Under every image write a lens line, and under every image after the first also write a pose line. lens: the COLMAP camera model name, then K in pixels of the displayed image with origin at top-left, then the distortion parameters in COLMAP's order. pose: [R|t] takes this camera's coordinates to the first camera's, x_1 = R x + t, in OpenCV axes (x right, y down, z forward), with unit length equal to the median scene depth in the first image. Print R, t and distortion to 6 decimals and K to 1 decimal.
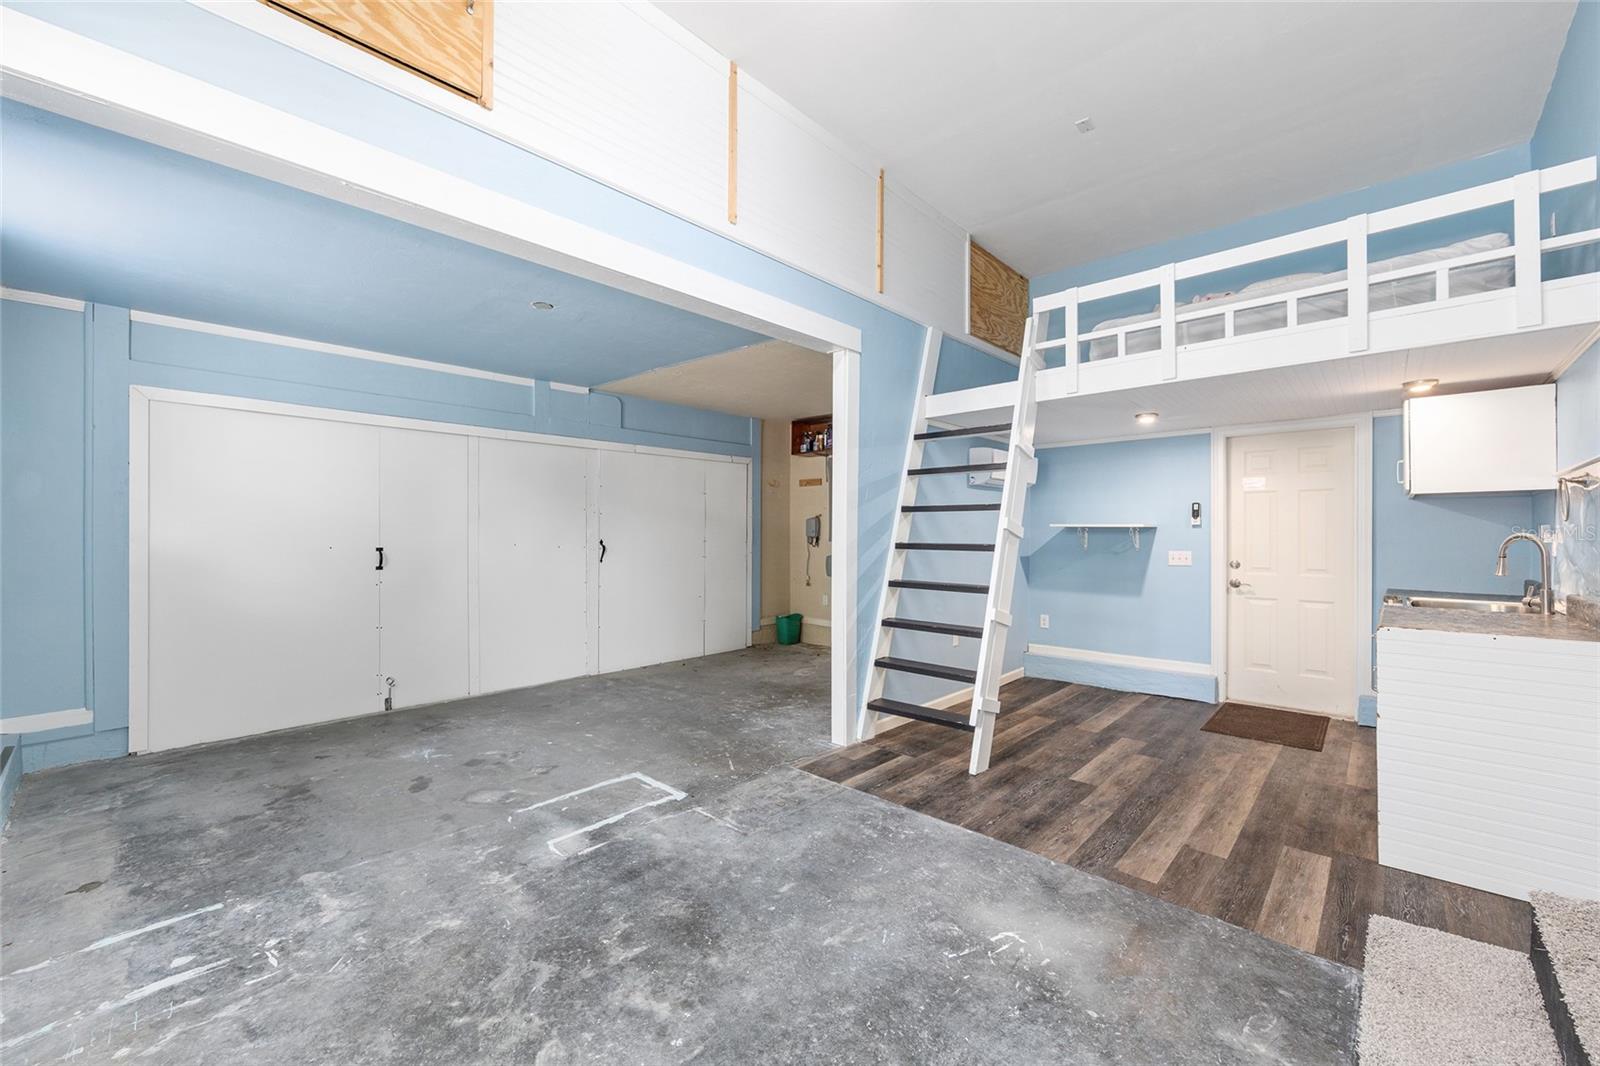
lens RADIAL K [[642.4, 0, 803.9], [0, 642.4, 529.9], [0, 0, 1]] dist [-0.001176, 0.000076]
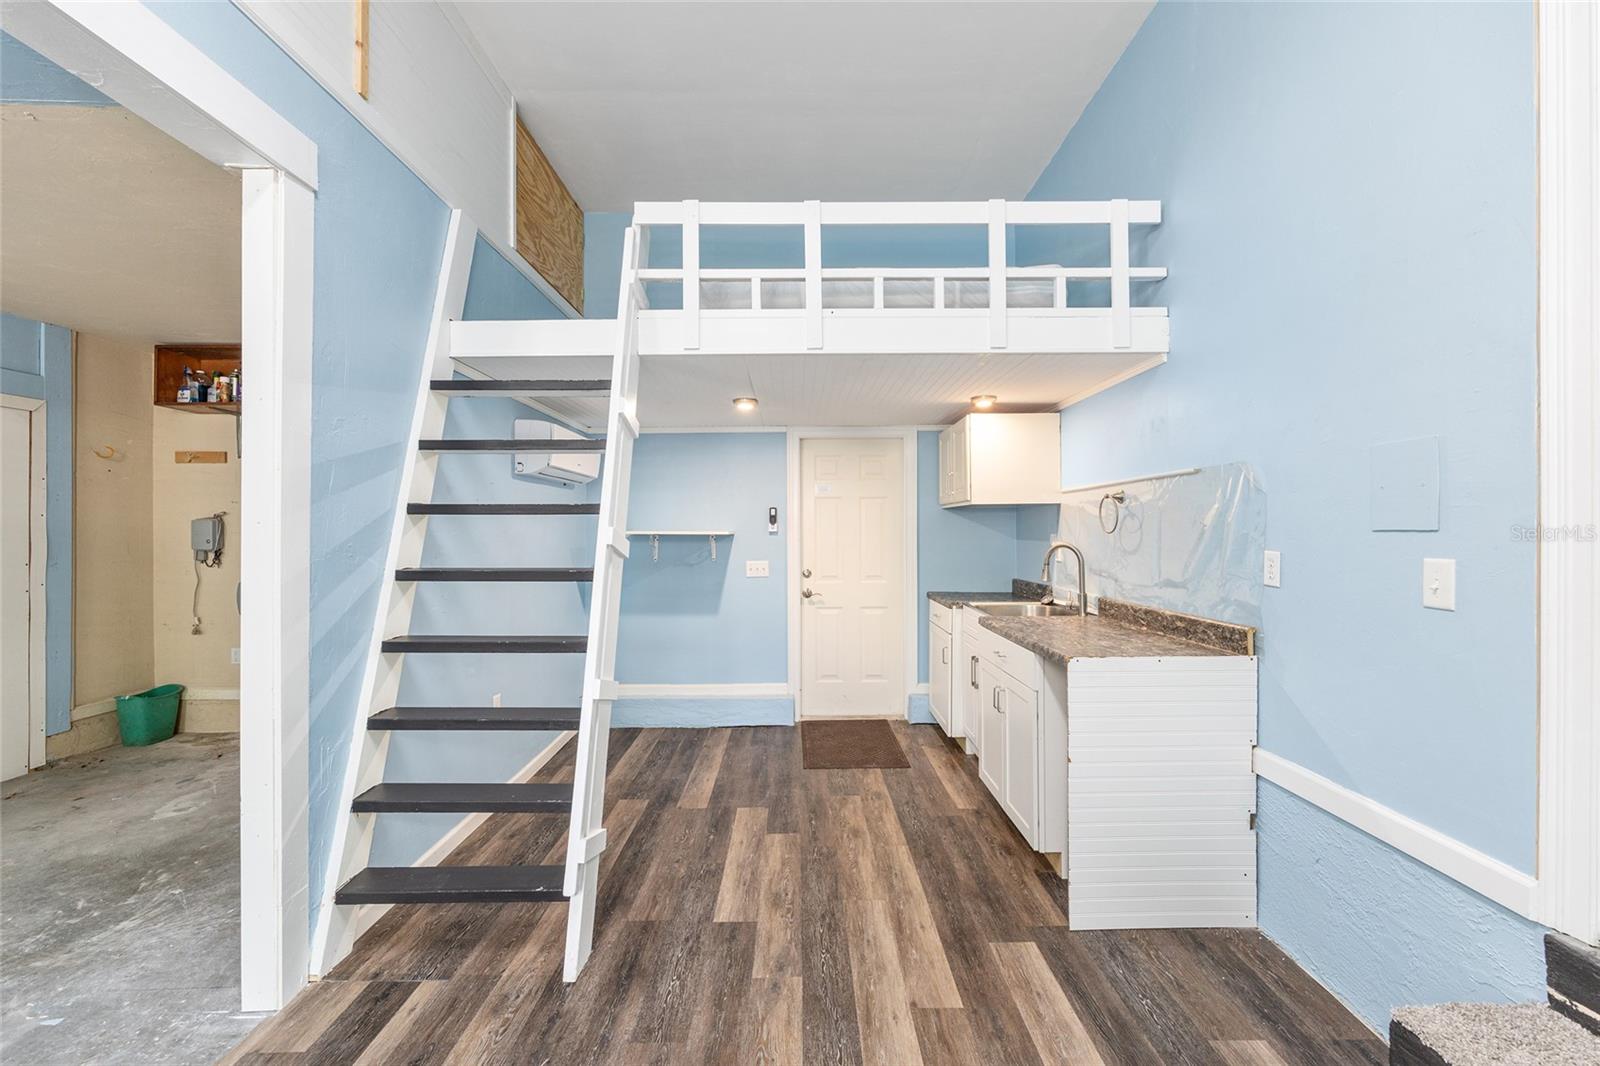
lens RADIAL K [[642.4, 0, 803.9], [0, 642.4, 529.9], [0, 0, 1]] dist [-0.001176, 0.000076]
pose [[0.731698, -0.002739, 0.681624, 0.023429], [0.001704, 0.999996, 0.002189, -0.014598], [-0.681627, -0.000440, 0.731699, 0.355540]]
